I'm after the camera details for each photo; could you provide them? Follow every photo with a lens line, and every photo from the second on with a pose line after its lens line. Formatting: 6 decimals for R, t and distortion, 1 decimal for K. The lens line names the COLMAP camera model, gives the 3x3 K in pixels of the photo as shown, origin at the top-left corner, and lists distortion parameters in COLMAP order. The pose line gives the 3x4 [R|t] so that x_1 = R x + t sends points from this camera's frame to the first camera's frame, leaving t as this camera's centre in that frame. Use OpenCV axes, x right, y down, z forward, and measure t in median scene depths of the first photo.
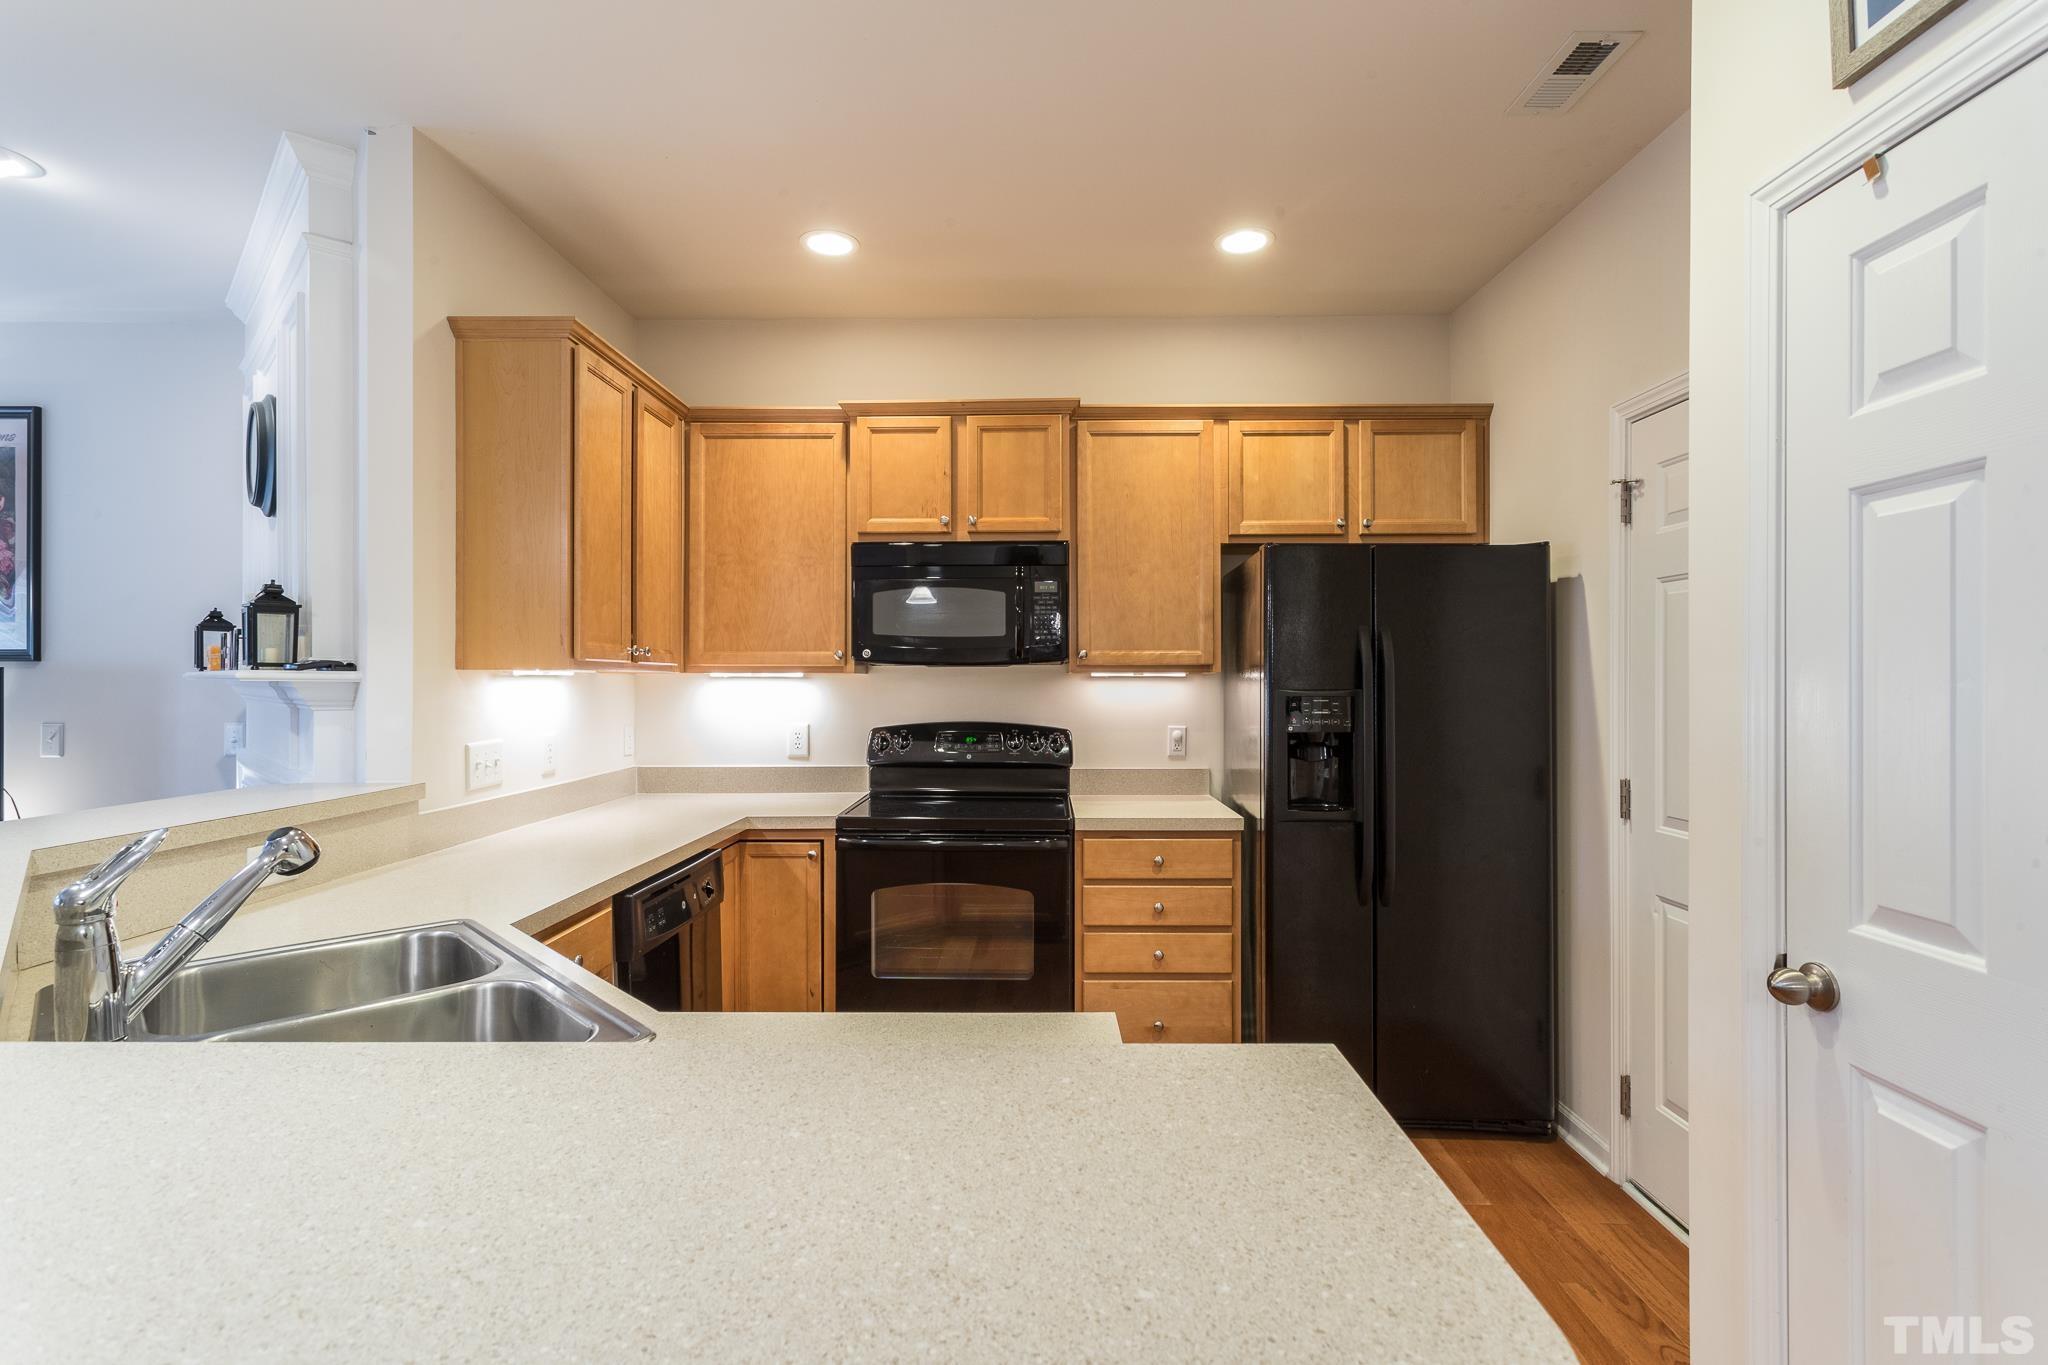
lens RADIAL K [[959.8, 0, 1024.0], [0, 959.8, 682.5], [0, 0, 1]] dist [0.001951, 0.000695]
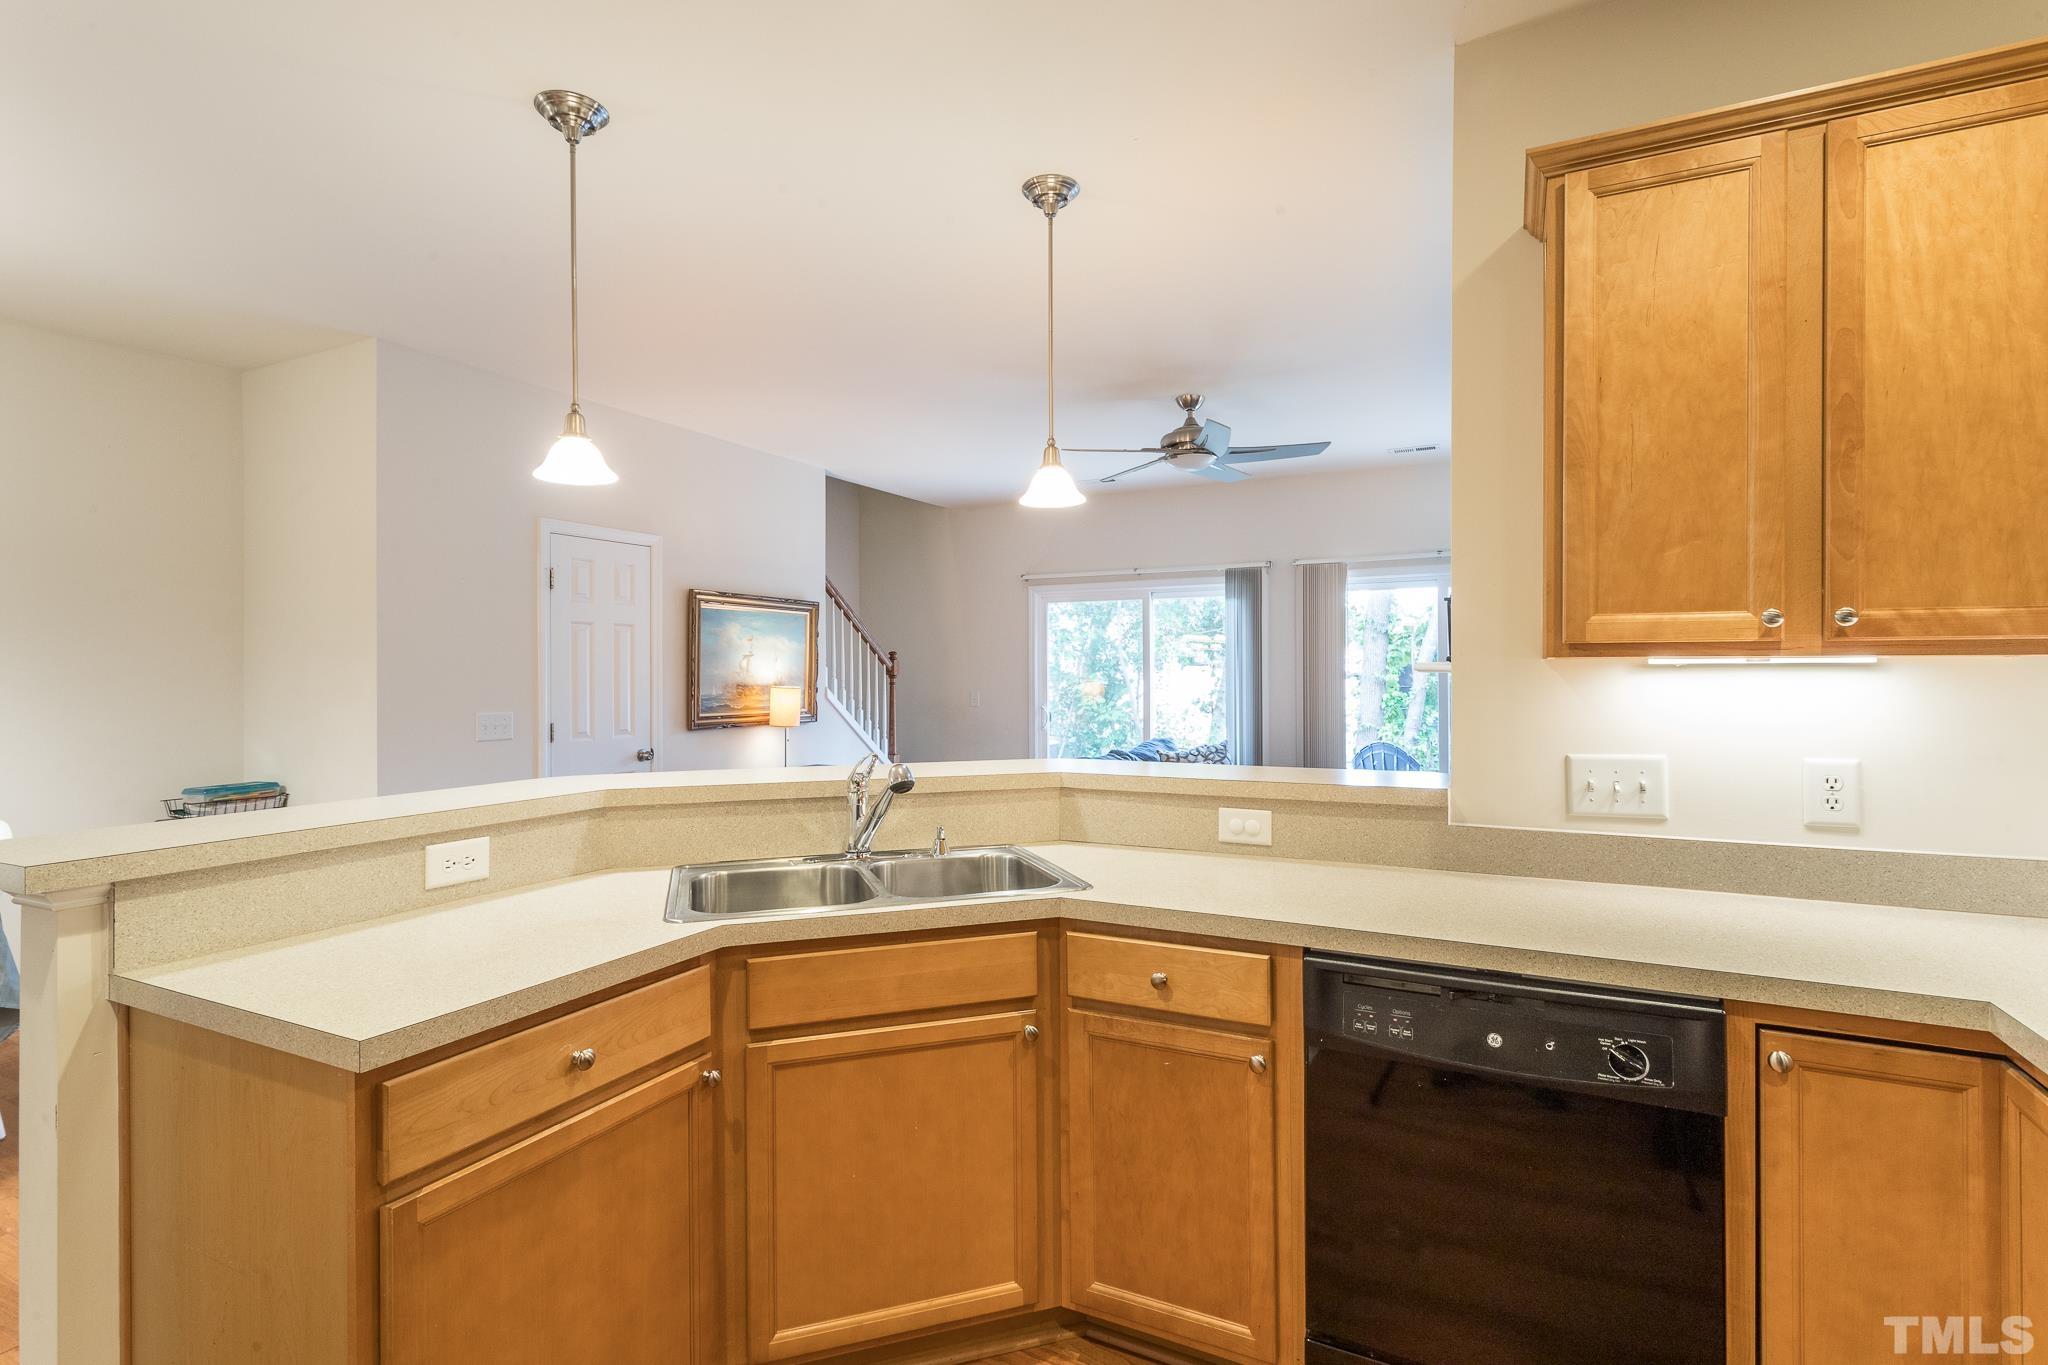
lens RADIAL K [[986.4, 0, 1025.3], [0, 986.4, 697.9], [0, 0, 1]] dist [0.002158, 0.000608]
pose [[-0.429945, 0.025873, -0.902484, 0.263017], [0.000178, 0.999592, 0.028572, -0.003426], [0.902855, 0.012124, -0.429774, 0.748662]]
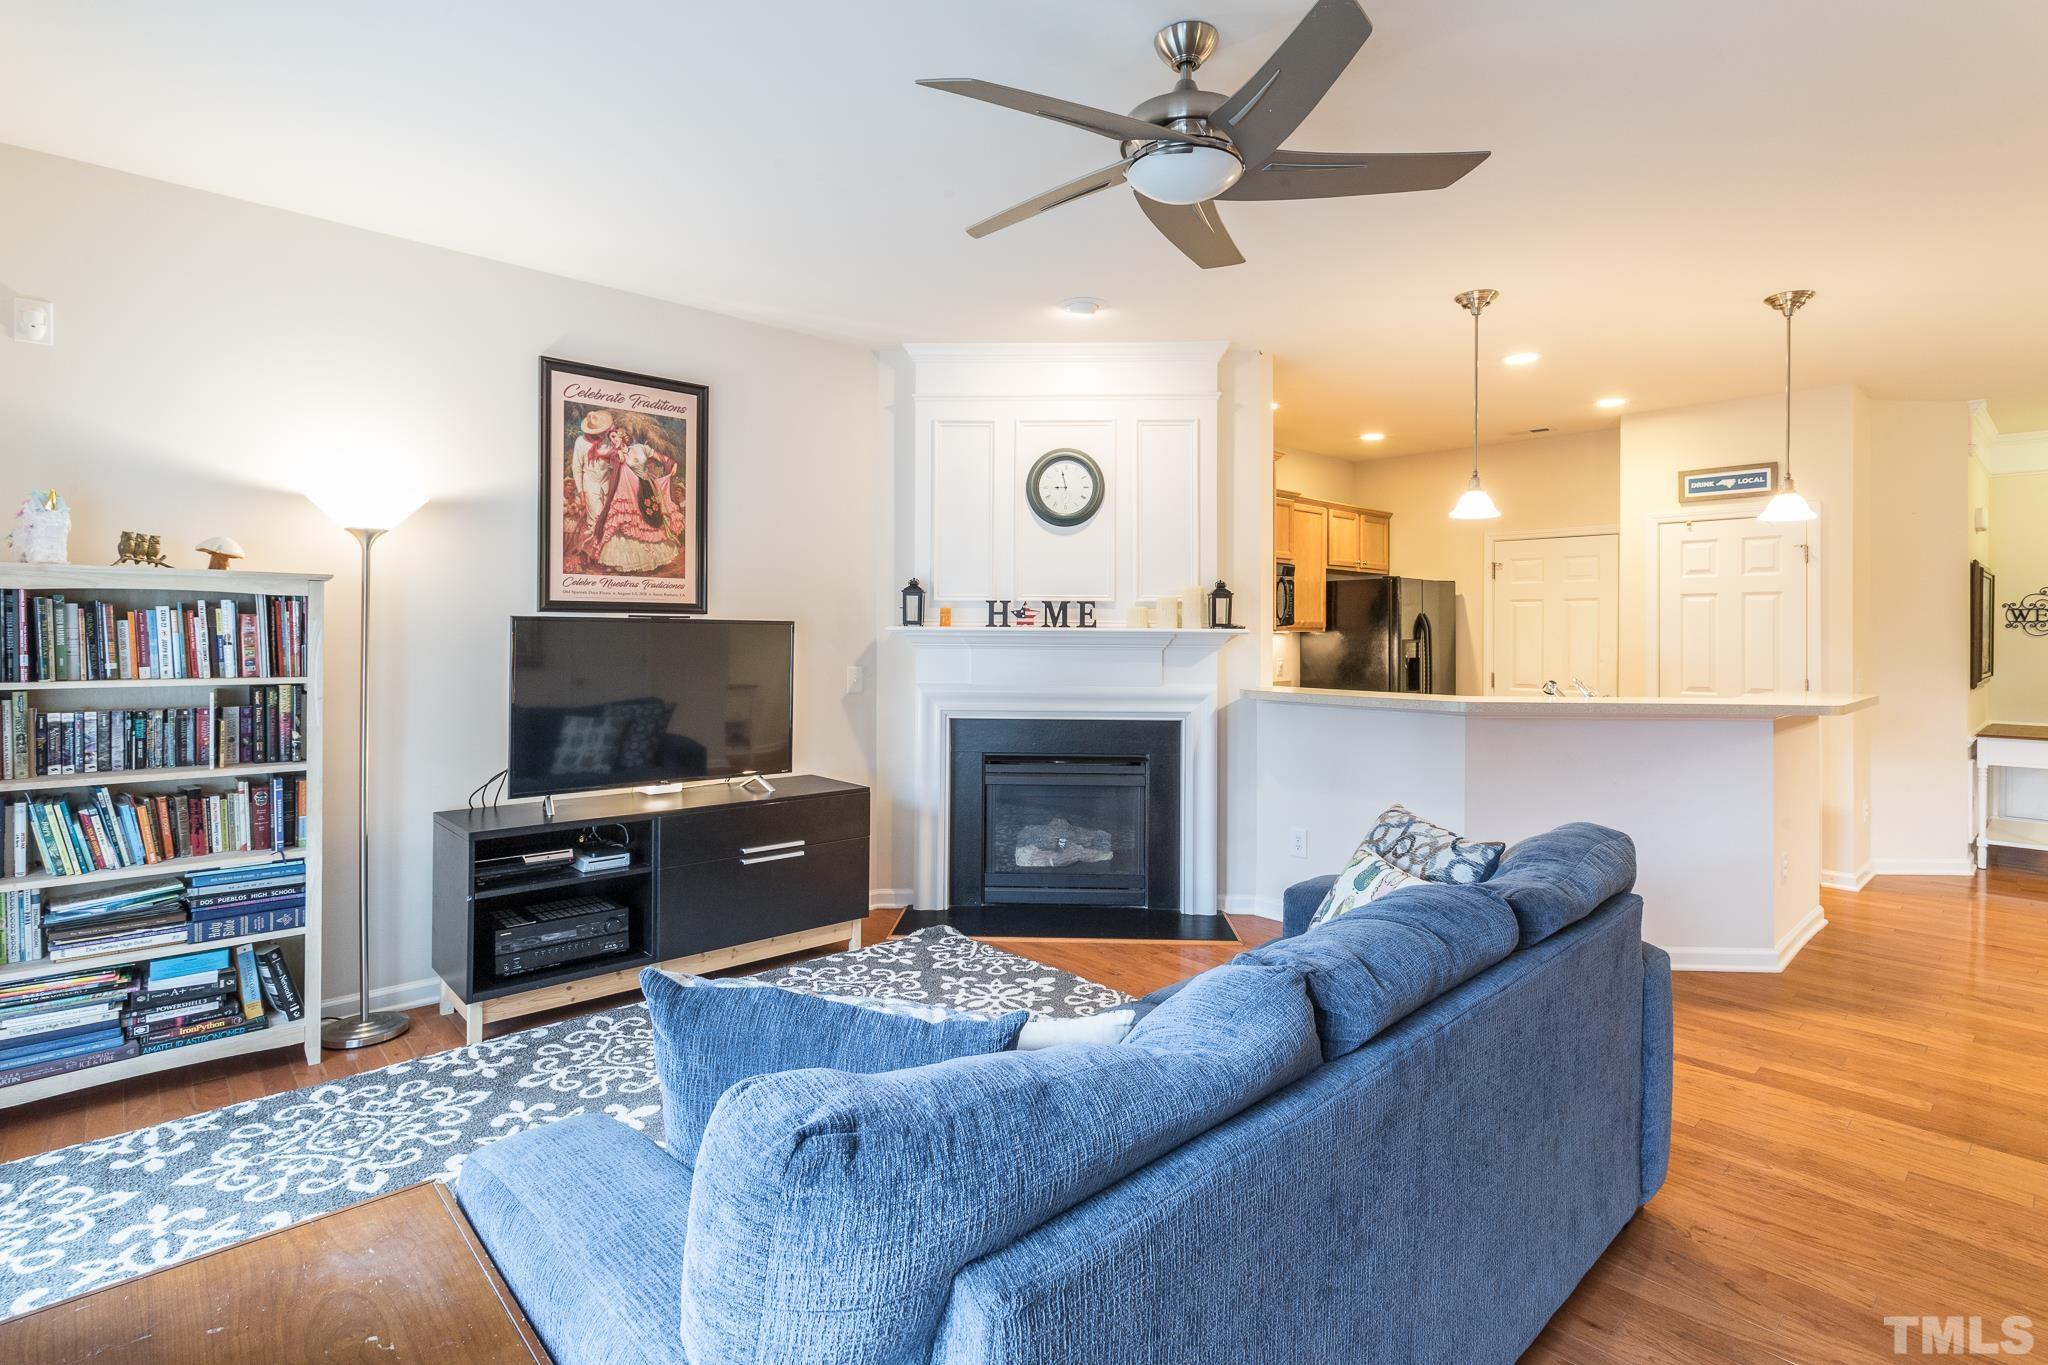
lens RADIAL K [[1001.5, 0, 1014.4], [0, 1001.5, 629.3], [0, 0, 1]] dist [-0.000102, 0.000150]
pose [[0.727057, 0.006903, 0.686542, -1.754669], [-0.003258, 0.999973, -0.006605, 0.001289], [-0.686569, 0.002565, 0.727060, -0.096694]]
